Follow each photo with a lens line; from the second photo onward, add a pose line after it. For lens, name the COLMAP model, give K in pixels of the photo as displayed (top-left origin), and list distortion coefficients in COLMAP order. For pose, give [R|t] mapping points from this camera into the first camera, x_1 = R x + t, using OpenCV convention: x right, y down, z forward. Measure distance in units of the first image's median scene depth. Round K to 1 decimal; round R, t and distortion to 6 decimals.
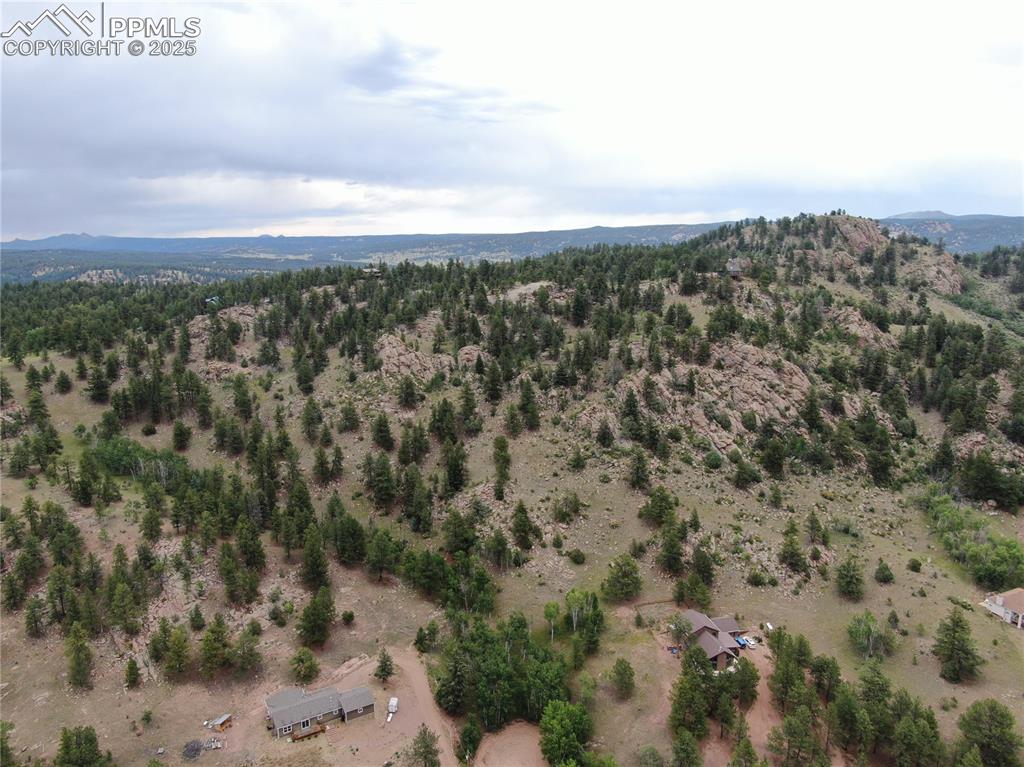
lens RADIAL K [[733.8, 0, 512.0], [0, 733.8, 383.5], [0, 0, 1]] dist [-0.024031, 0.004372]
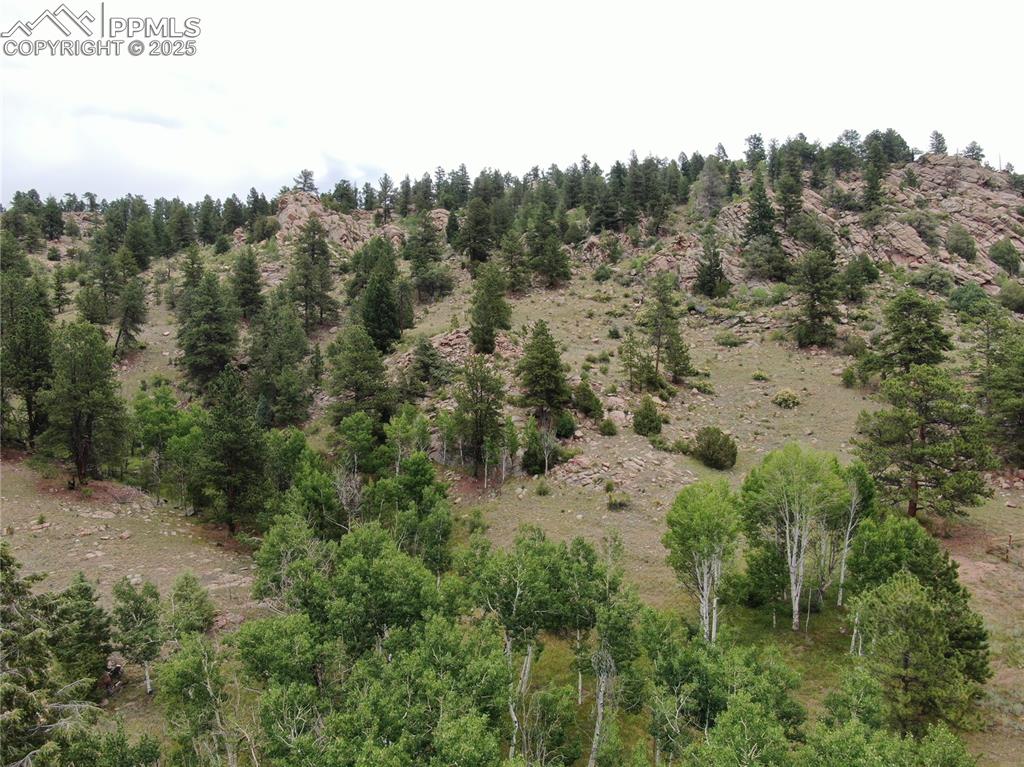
lens RADIAL K [[733.8, 0, 512.0], [0, 733.8, 383.5], [0, 0, 1]] dist [-0.024031, 0.004372]
pose [[0.999959, 0.002986, 0.008512, -0.004753], [-0.001391, 0.983387, -0.181514, 0.219086], [-0.008913, 0.181495, 0.983352, 0.544971]]
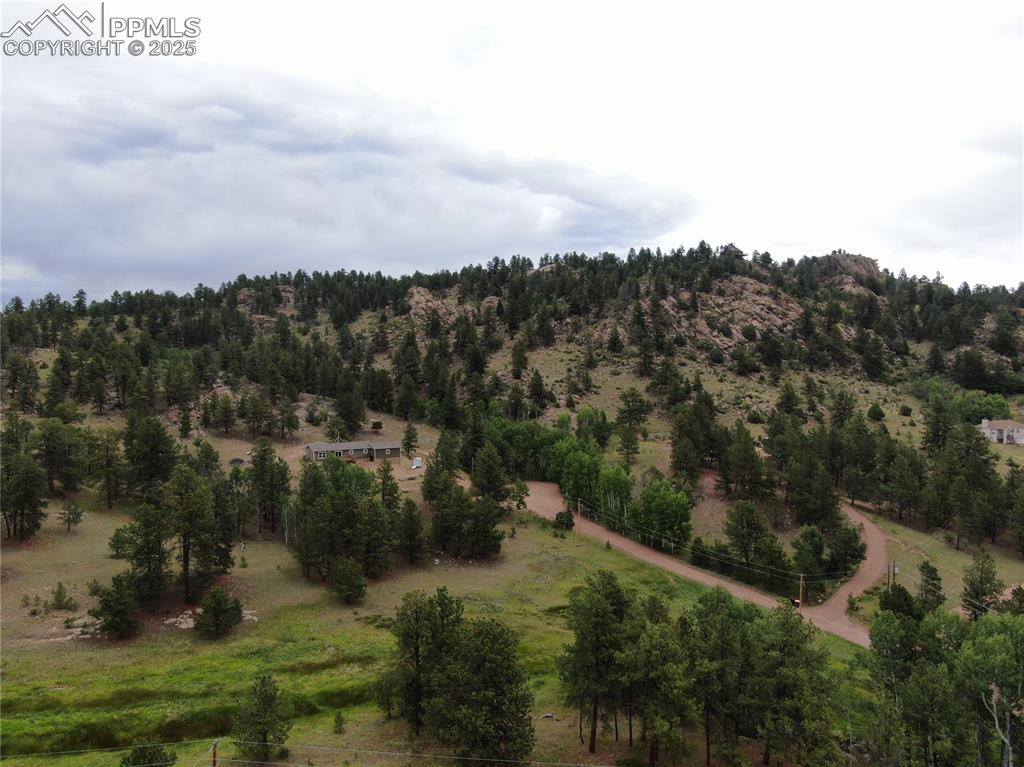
lens RADIAL K [[733.8, 0, 512.0], [0, 733.8, 383.5], [0, 0, 1]] dist [-0.024031, 0.004372]
pose [[0.999563, 0.003849, -0.029295, 0.006374], [-0.008977, 0.984168, -0.177008, 0.317060], [0.028150, 0.177194, 0.983773, -0.057750]]
